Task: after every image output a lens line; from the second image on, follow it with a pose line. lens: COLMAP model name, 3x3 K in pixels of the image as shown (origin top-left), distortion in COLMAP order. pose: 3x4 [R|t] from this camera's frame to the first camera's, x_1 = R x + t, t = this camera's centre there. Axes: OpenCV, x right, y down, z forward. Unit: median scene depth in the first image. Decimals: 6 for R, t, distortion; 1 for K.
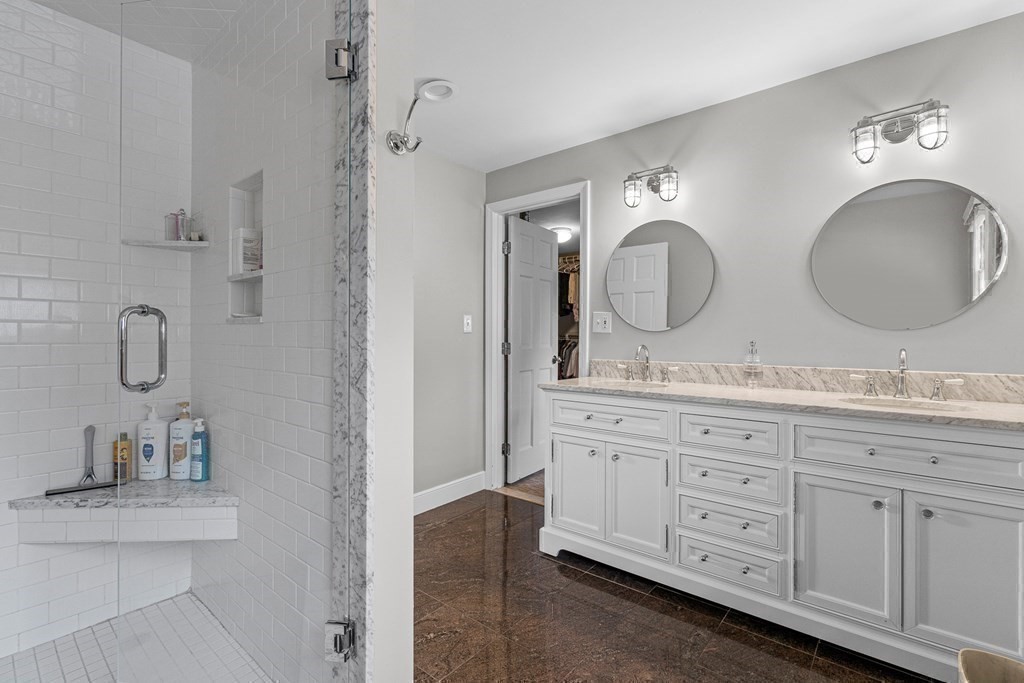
lens RADIAL K [[466.2, 0, 511.5], [0, 466.2, 338.3], [0, 0, 1]] dist [-0.004674, 0.002190]
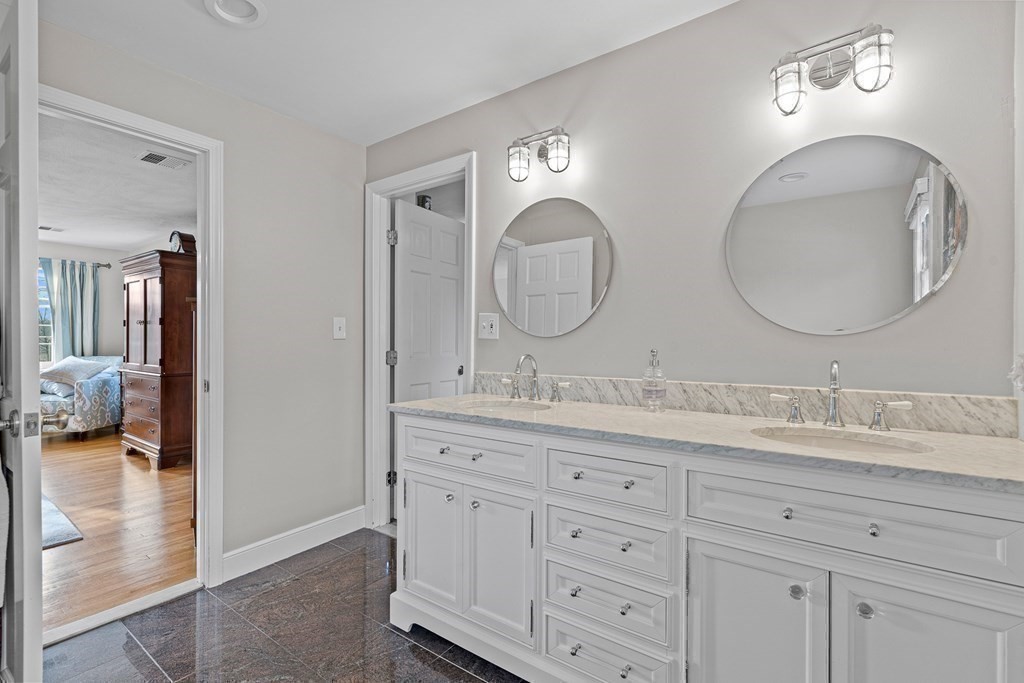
lens RADIAL K [[466.2, 0, 510.6], [0, 466.2, 344.8], [0, 0, 1]] dist [-0.004674, 0.002190]
pose [[0.997320, -0.000051, 0.073165, 0.228477], [0.000083, 1.000000, -0.000428, -0.001883], [-0.073165, 0.000433, 0.997320, 0.250493]]
